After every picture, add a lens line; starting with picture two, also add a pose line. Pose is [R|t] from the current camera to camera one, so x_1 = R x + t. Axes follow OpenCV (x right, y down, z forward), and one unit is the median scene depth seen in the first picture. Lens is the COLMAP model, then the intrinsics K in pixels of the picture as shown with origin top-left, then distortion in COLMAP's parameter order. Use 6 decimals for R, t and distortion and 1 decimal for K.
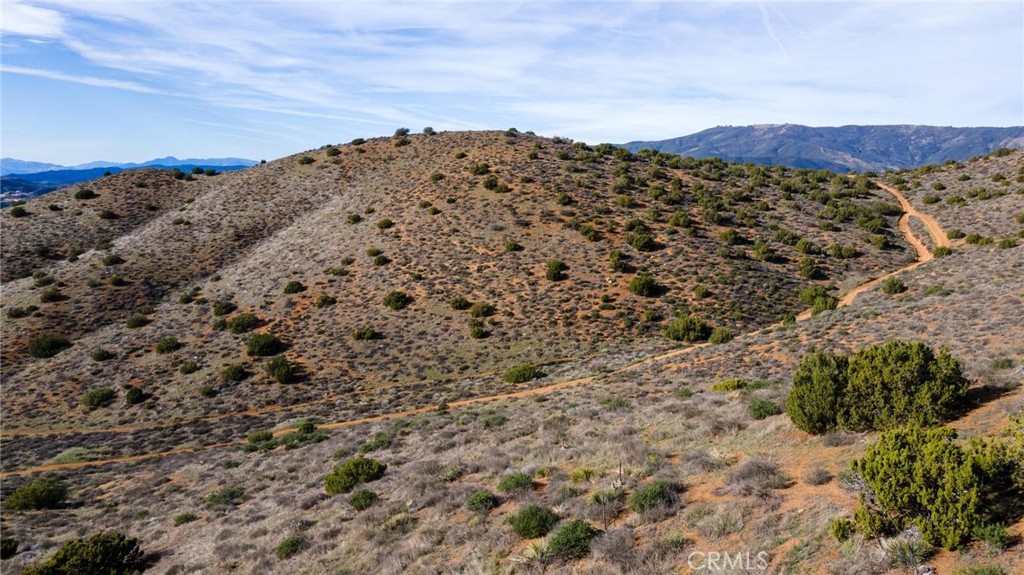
lens RADIAL K [[724.5, 0, 512.0], [0, 724.5, 287.5], [0, 0, 1]] dist [0.039428, 0.002309]
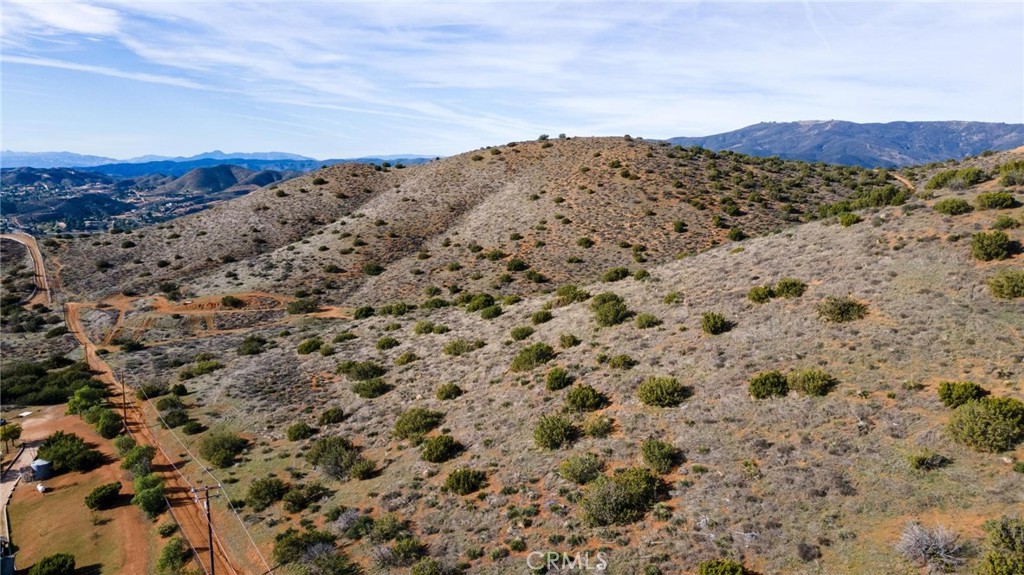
lens RADIAL K [[729.7, 0, 518.0], [0, 729.7, 265.5], [0, 0, 1]] dist [0.028364, 0.035927]
pose [[0.998987, 0.010779, -0.043682, -0.174740], [-0.011810, 0.999656, -0.023420, 0.081093], [0.043415, 0.023912, 0.998771, -0.494583]]
